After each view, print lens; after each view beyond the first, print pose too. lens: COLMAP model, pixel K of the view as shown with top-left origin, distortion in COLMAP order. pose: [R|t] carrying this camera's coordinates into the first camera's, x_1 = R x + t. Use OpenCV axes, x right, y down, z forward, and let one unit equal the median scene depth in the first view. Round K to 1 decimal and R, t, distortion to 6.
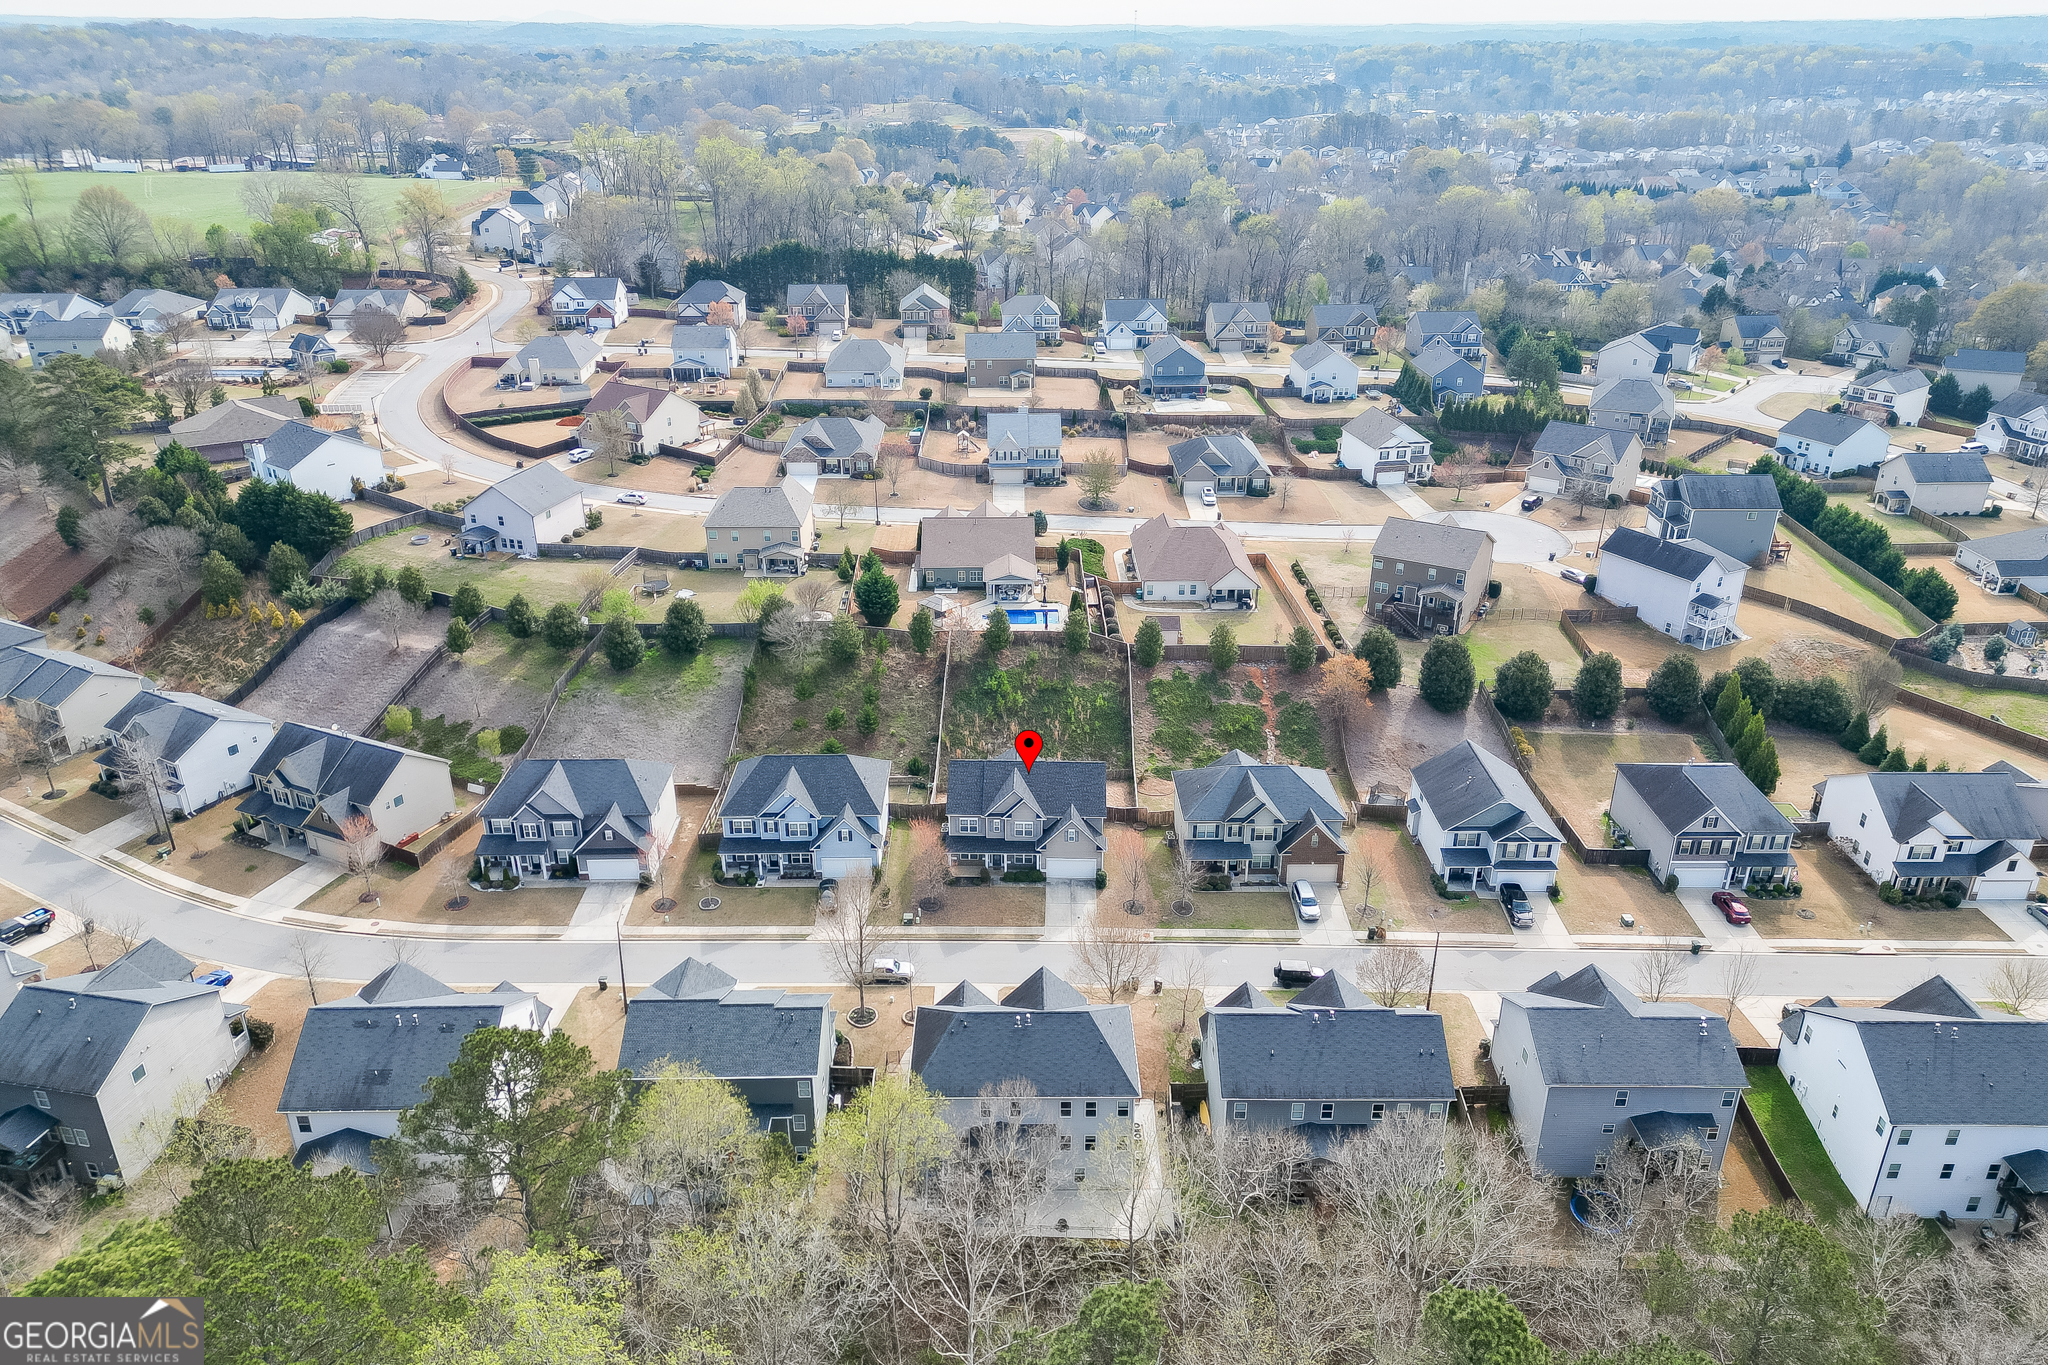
lens RADIAL K [[1429.0, 0, 1024.0], [0, 1429.0, 682.5], [0, 0, 1]] dist [0.102974, -0.097487]
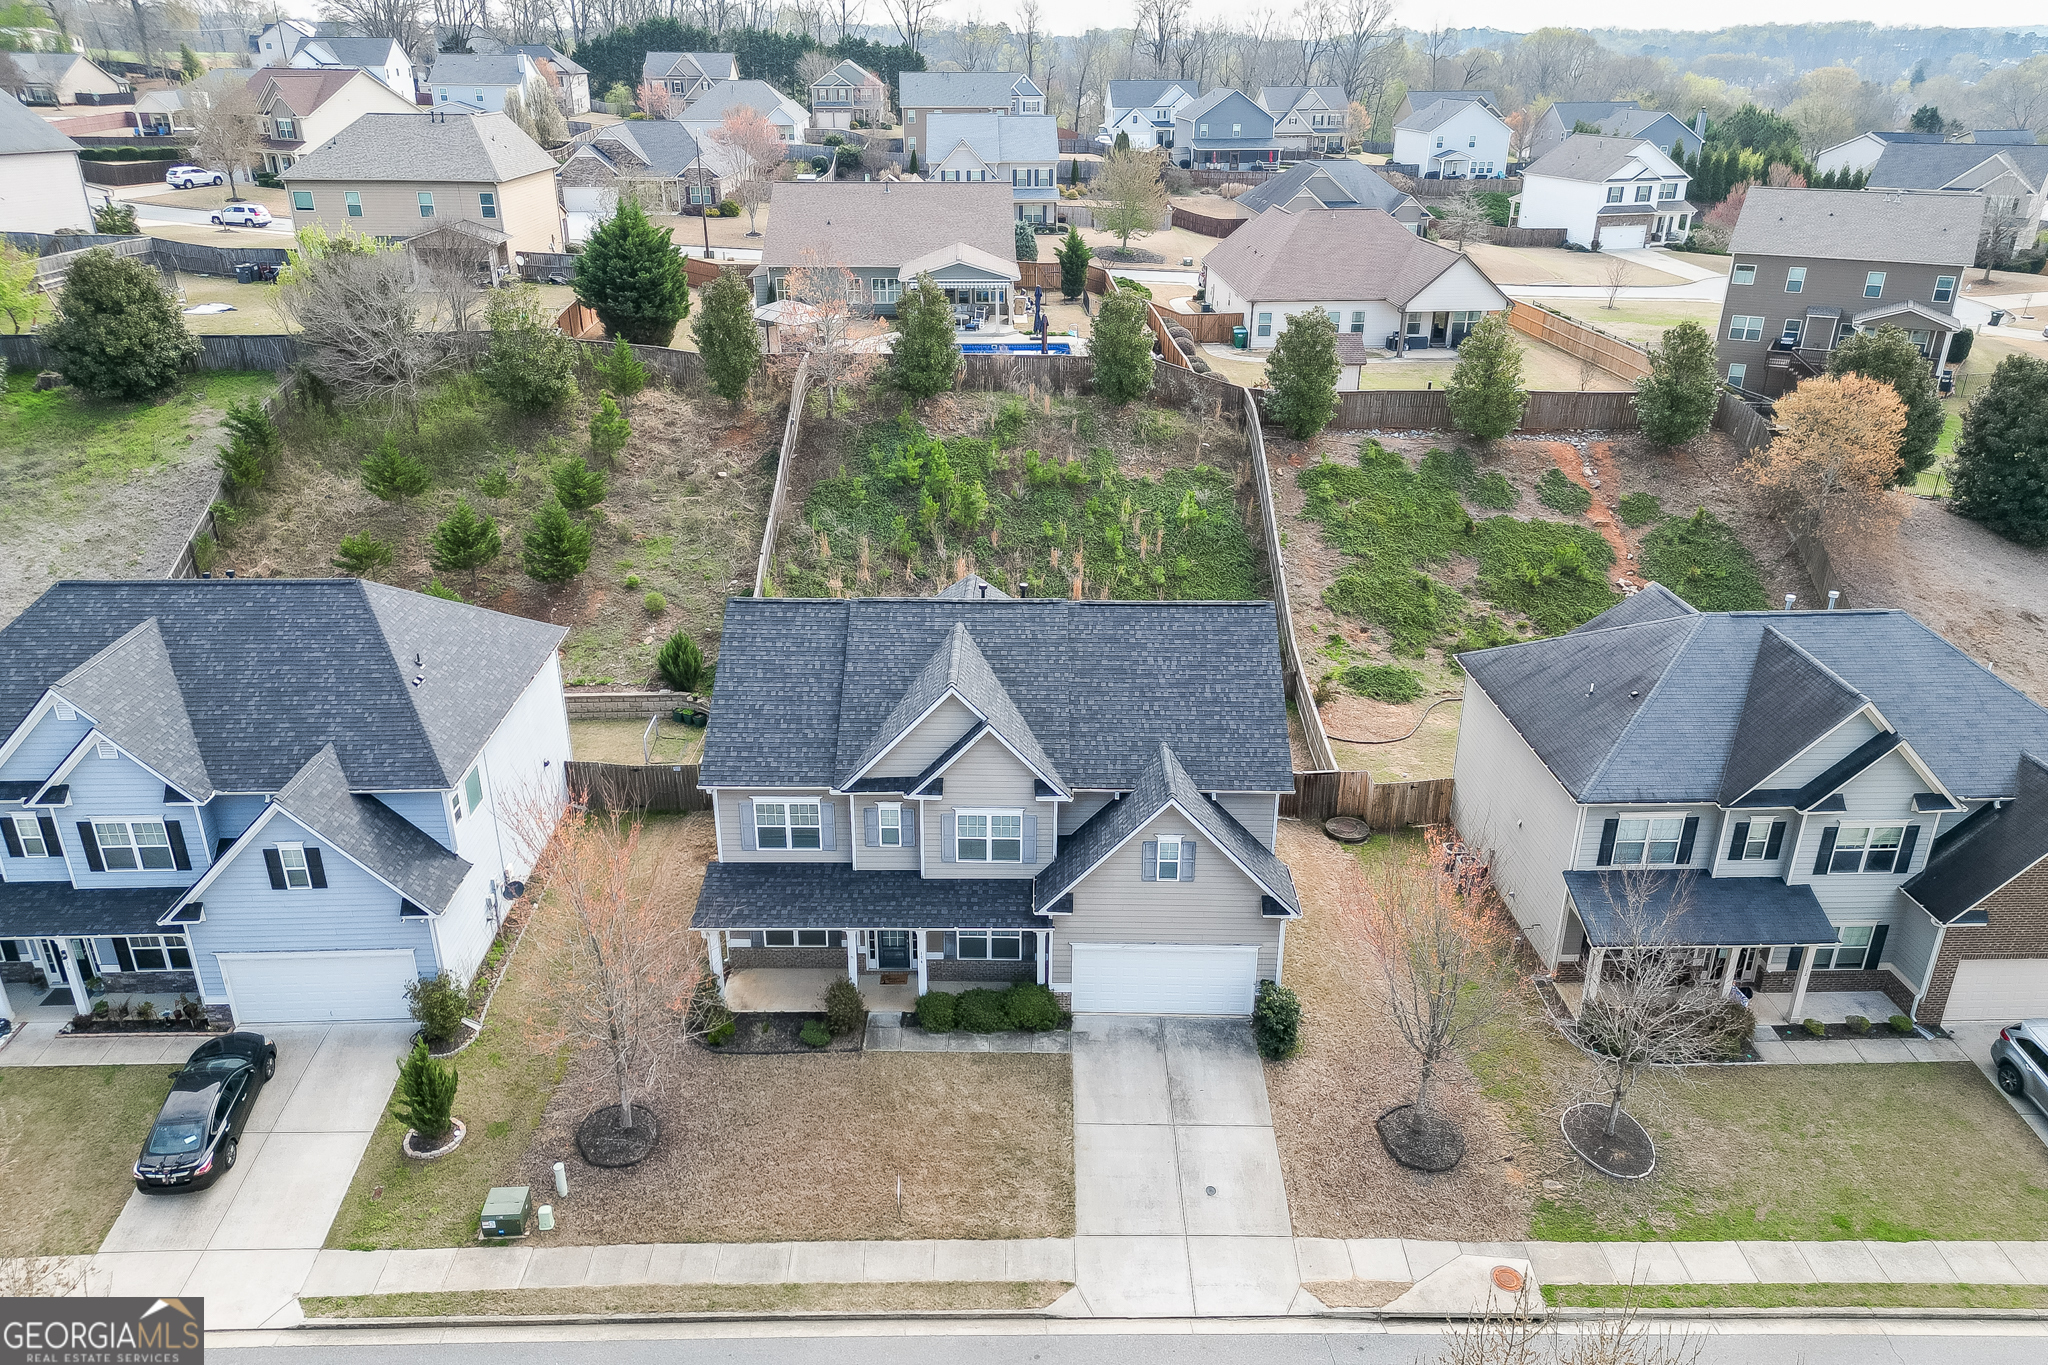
lens RADIAL K [[1429.0, 0, 1024.0], [0, 1429.0, 682.5], [0, 0, 1]] dist [0.102974, -0.097487]
pose [[0.999815, -0.005285, 0.018503, 0.001461], [0.005533, 0.999896, -0.013352, 0.065526], [-0.018431, 0.013452, 0.999740, 0.618386]]
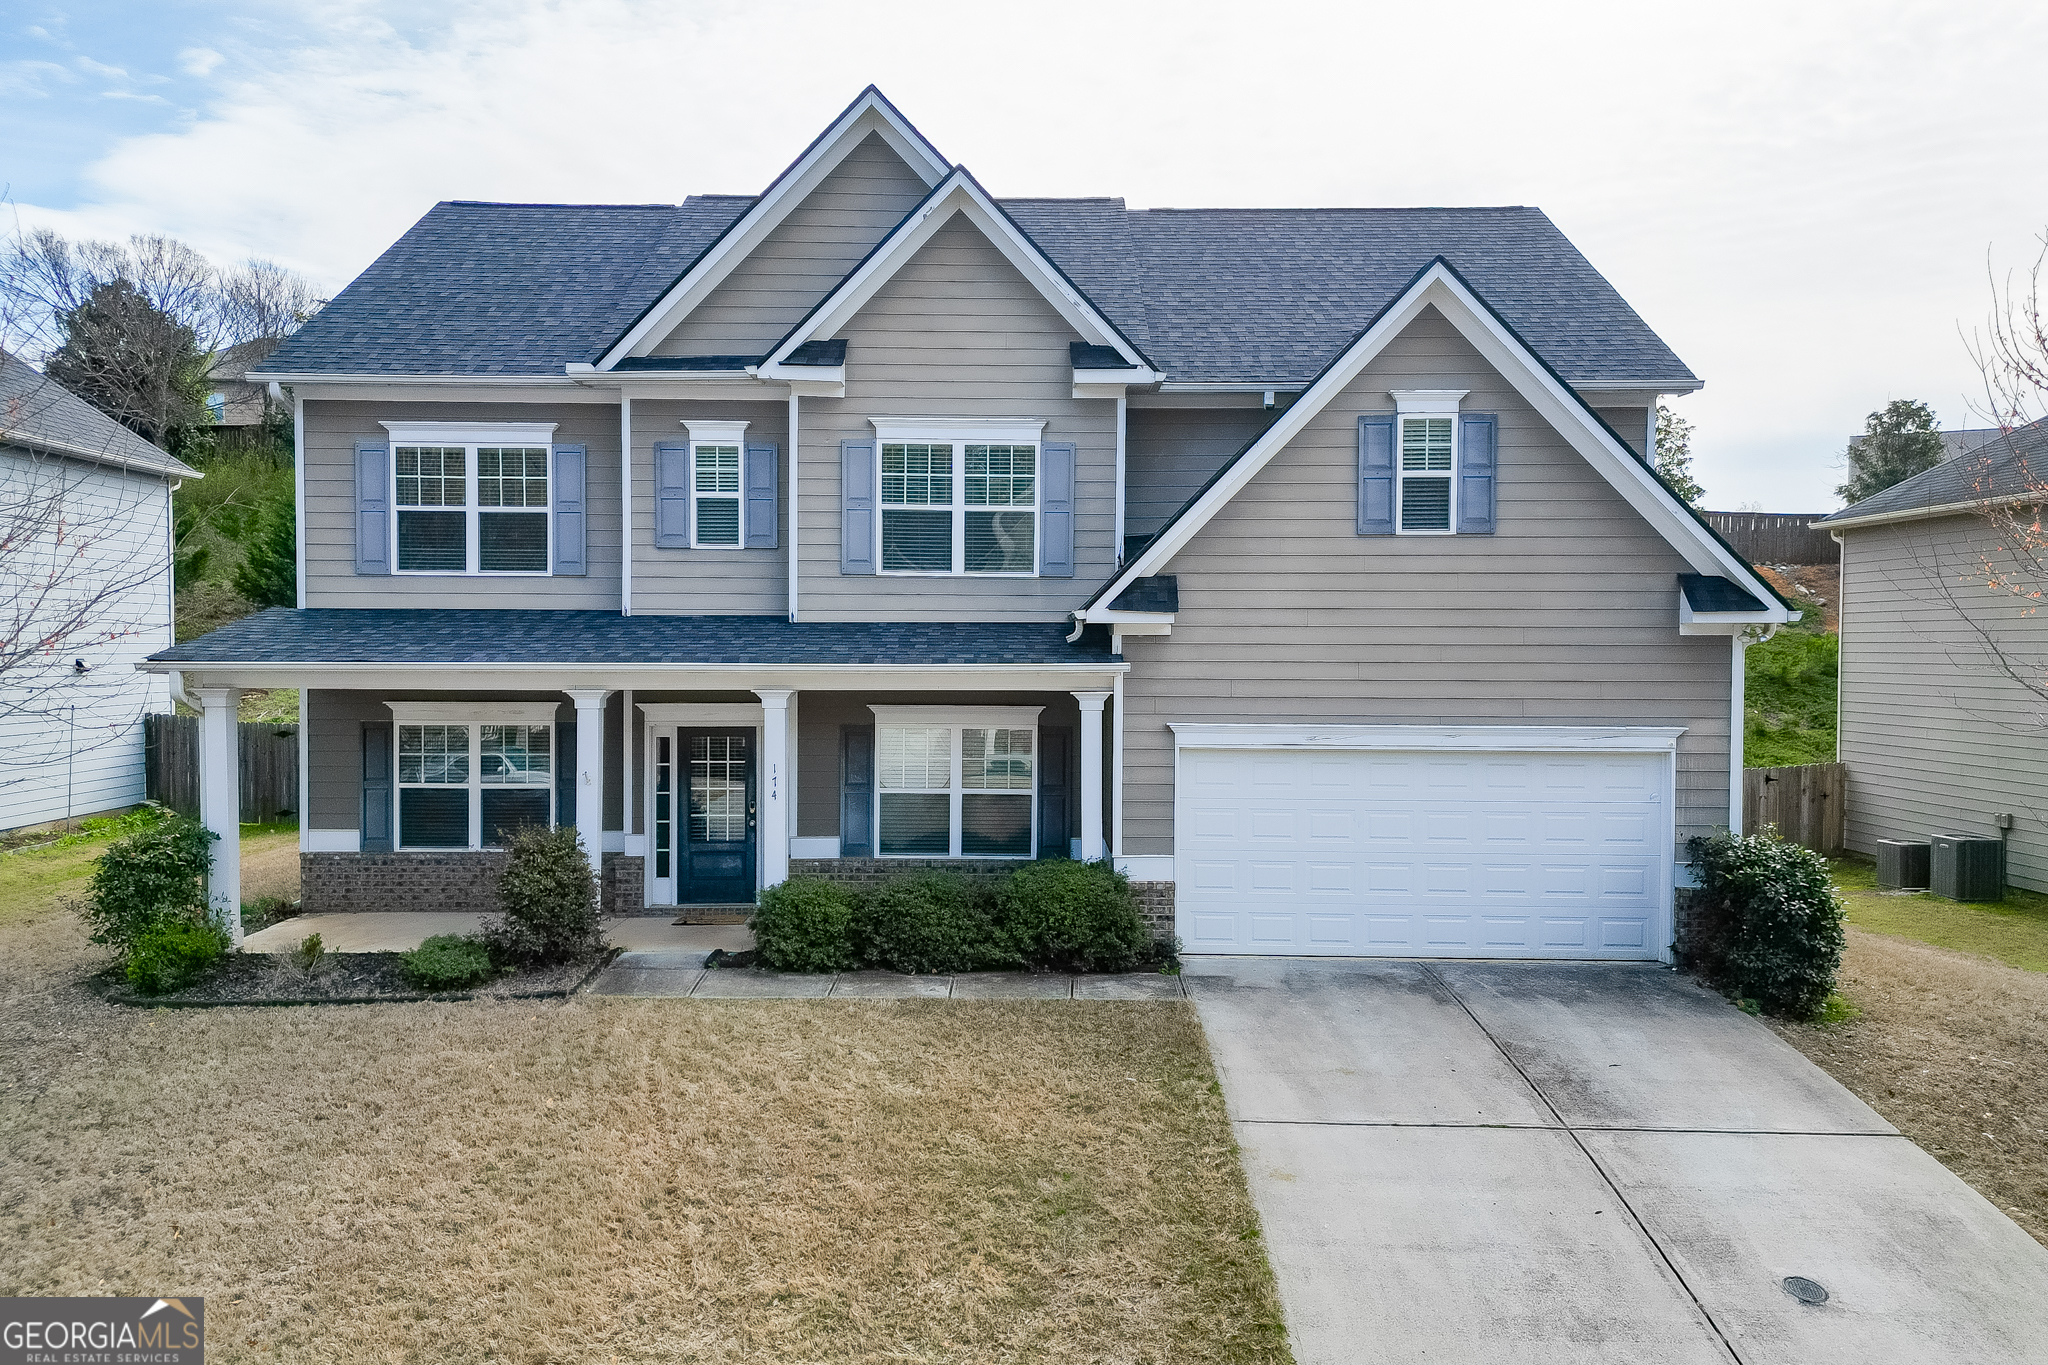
lens RADIAL K [[1429.0, 0, 1024.0], [0, 1429.0, 682.5], [0, 0, 1]] dist [0.102974, -0.097487]
pose [[0.999498, 0.004476, 0.031362, 0.001374], [0.008099, 0.920963, -0.389565, 0.135480], [-0.030627, 0.389624, 0.920465, 0.768338]]
